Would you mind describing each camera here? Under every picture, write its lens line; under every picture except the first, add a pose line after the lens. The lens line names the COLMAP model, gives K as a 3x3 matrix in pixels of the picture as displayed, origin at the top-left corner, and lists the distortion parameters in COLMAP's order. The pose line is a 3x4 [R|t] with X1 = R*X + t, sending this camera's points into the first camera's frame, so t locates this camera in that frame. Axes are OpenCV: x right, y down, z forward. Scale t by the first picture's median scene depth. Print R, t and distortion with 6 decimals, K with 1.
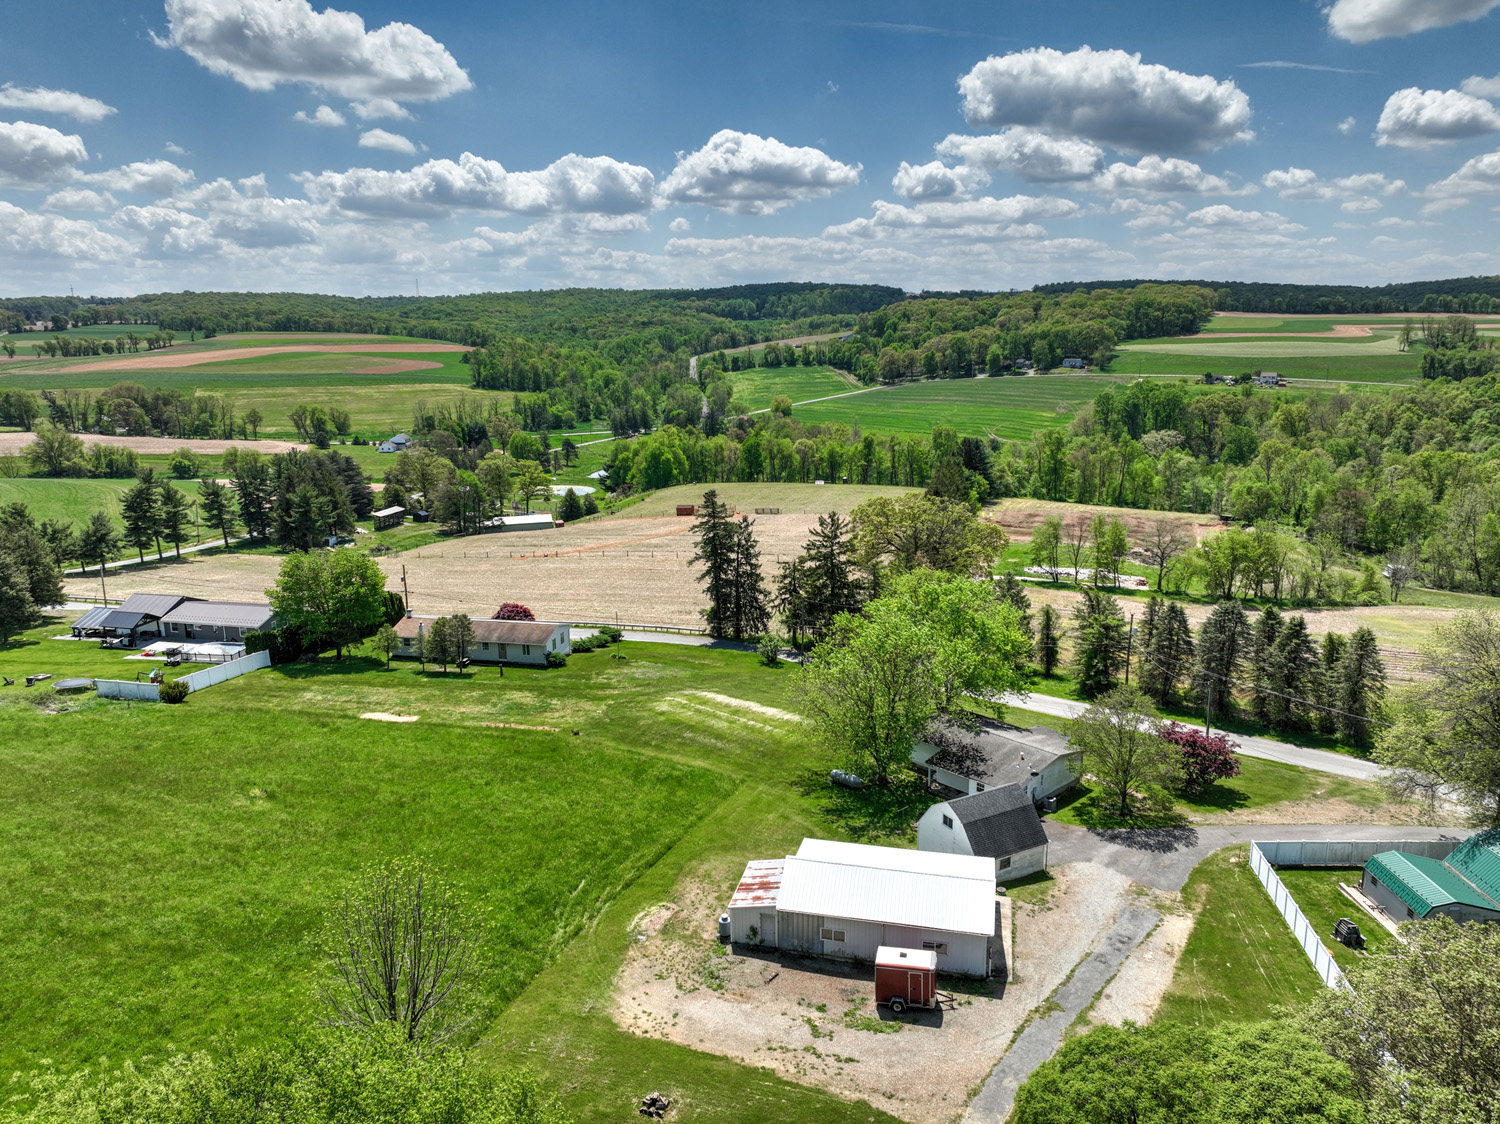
lens RADIAL K [[1065.7, 0, 750.0], [0, 1065.7, 562.0], [0, 0, 1]] dist [-0.009195, 0.028475]
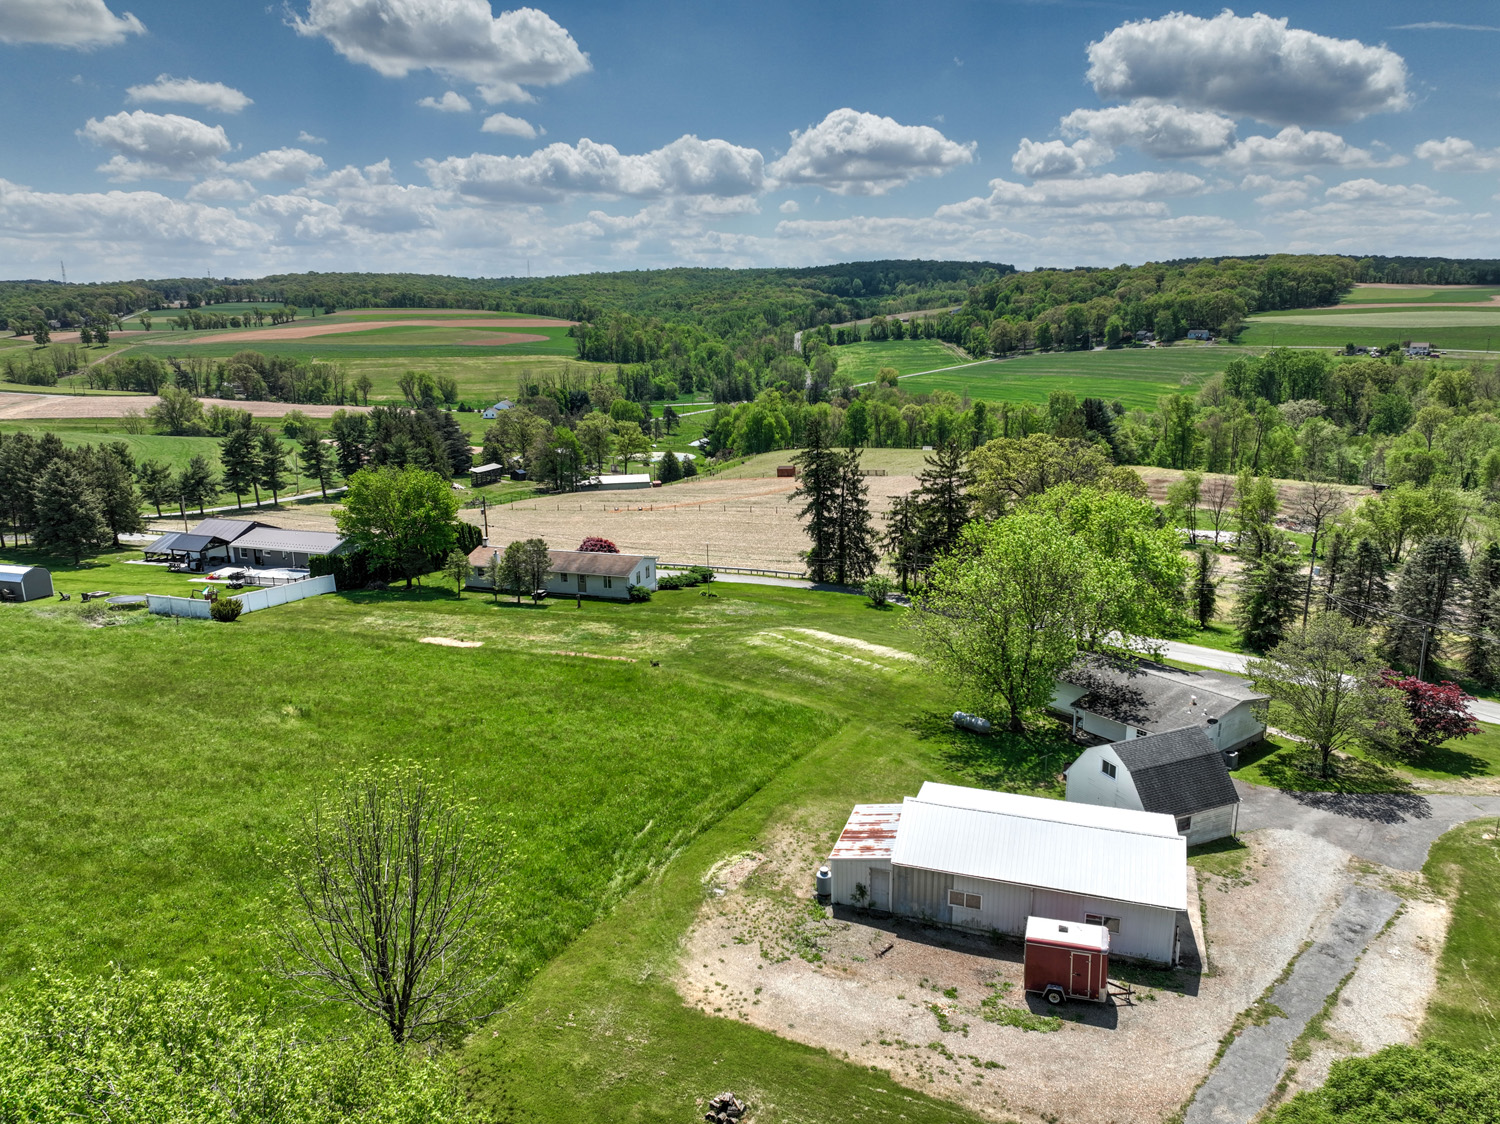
lens RADIAL K [[1065.7, 0, 750.0], [0, 1065.7, 562.0], [0, 0, 1]] dist [-0.009195, 0.028475]
pose [[0.995368, 0.022632, -0.093431, -0.004695], [-0.021126, 0.999631, 0.017079, 0.043690], [0.093783, -0.015026, 0.995479, 0.101007]]
